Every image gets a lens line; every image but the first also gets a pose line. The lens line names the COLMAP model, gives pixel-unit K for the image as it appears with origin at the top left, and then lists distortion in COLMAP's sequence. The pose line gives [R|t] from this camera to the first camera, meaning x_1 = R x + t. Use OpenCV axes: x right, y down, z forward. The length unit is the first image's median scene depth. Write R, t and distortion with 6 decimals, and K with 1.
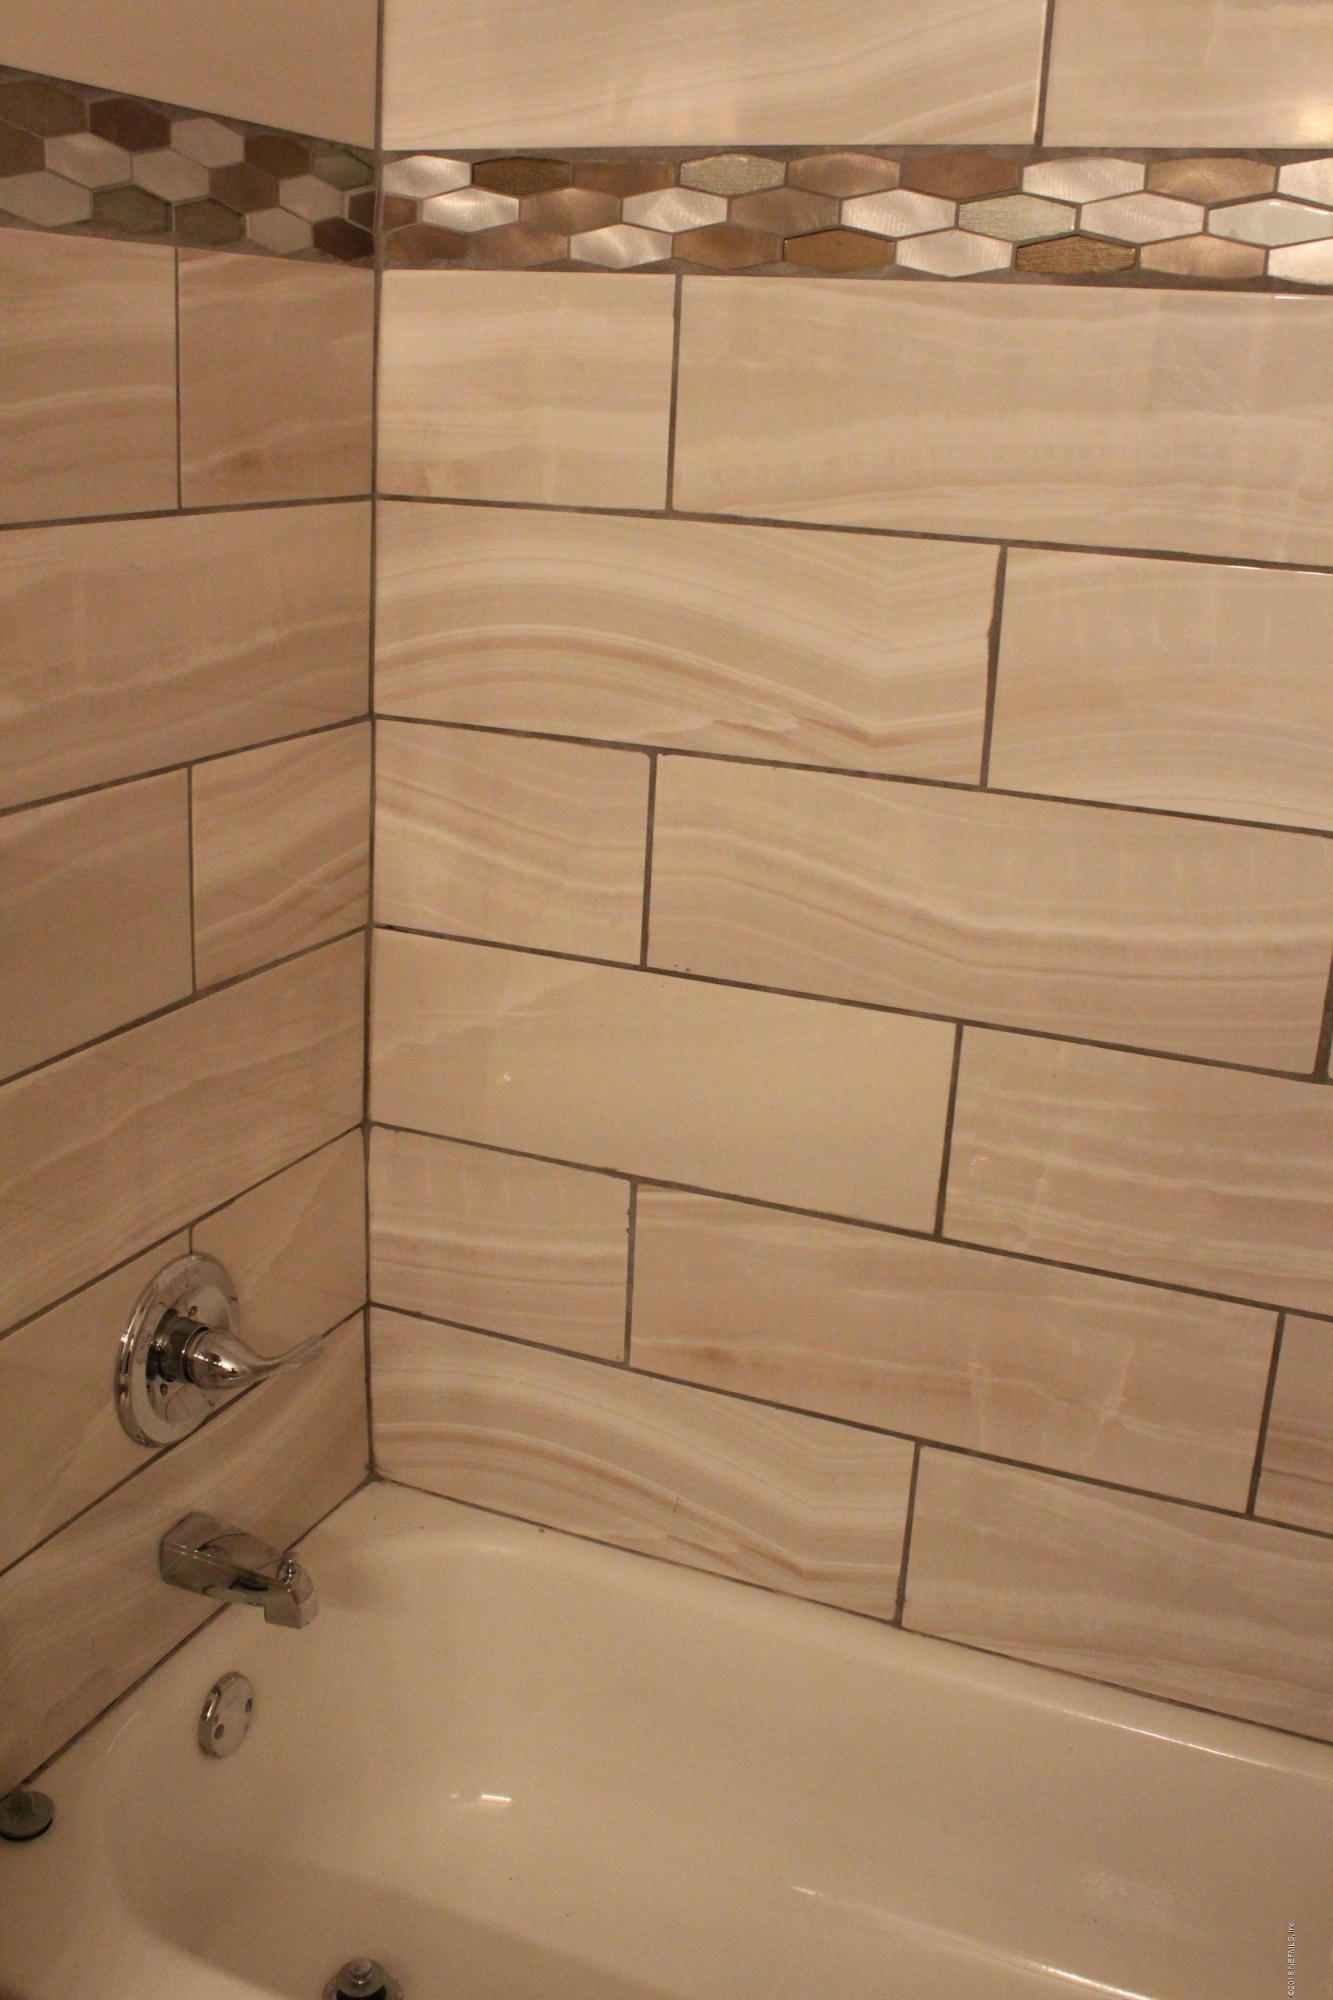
lens RADIAL K [[1984.7, 0, 675.5], [0, 1984.7, 1001.9], [0, 0, 1]] dist [-0.136511, 0.148339]
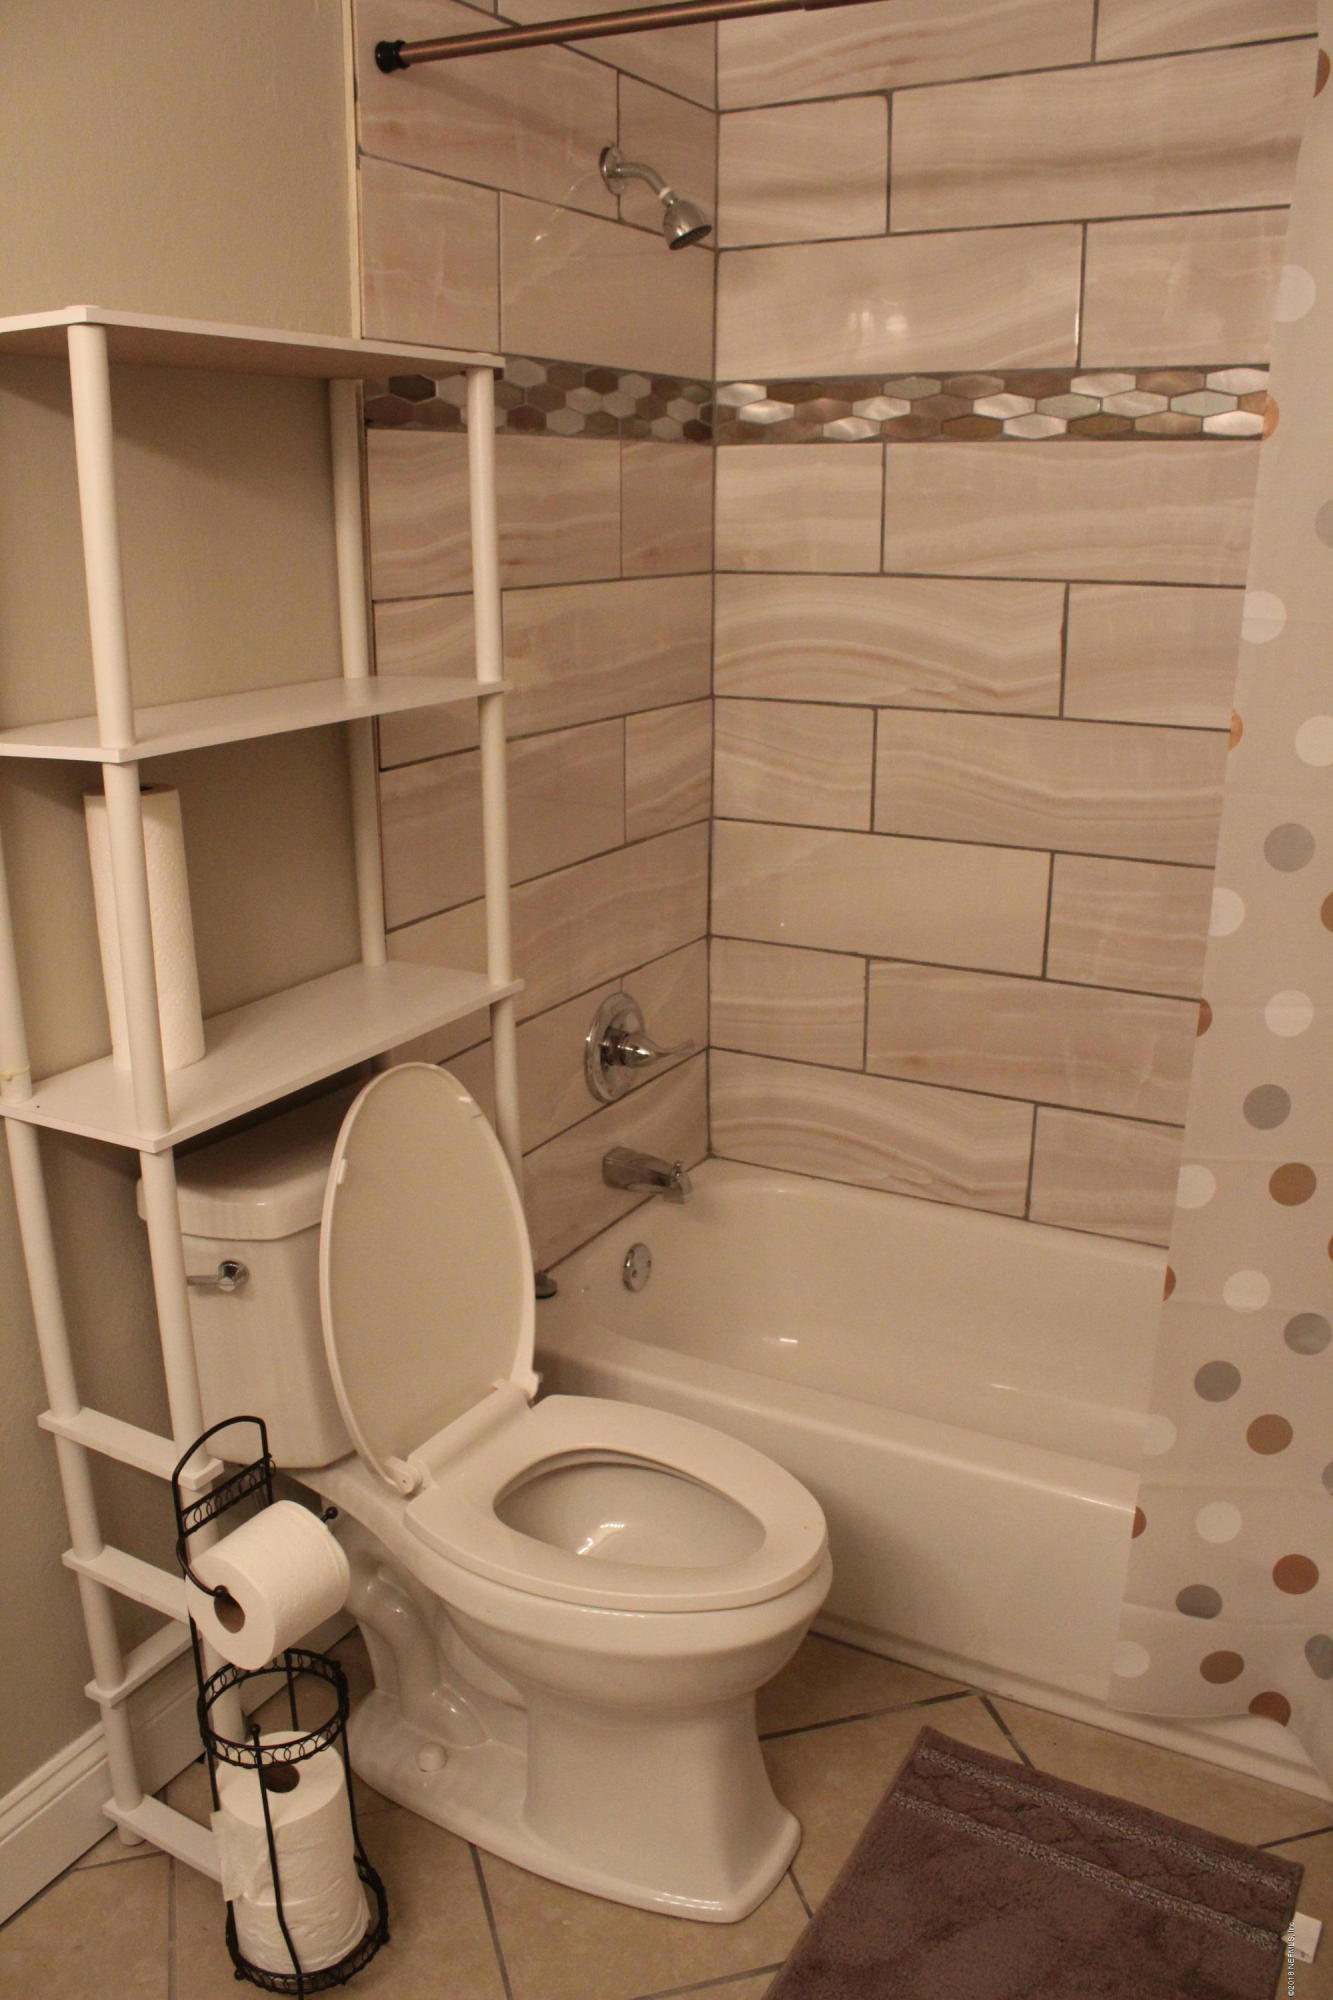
lens RADIAL K [[1646.0, 0, 672.0], [0, 1646.0, 995.4], [0, 0, 1]] dist [-0.175453, 0.152377]
pose [[0.993582, -0.016605, -0.111885, -0.034001], [0.014745, 0.999739, -0.017433, 0.158798], [0.112145, 0.015671, 0.993568, -0.485669]]
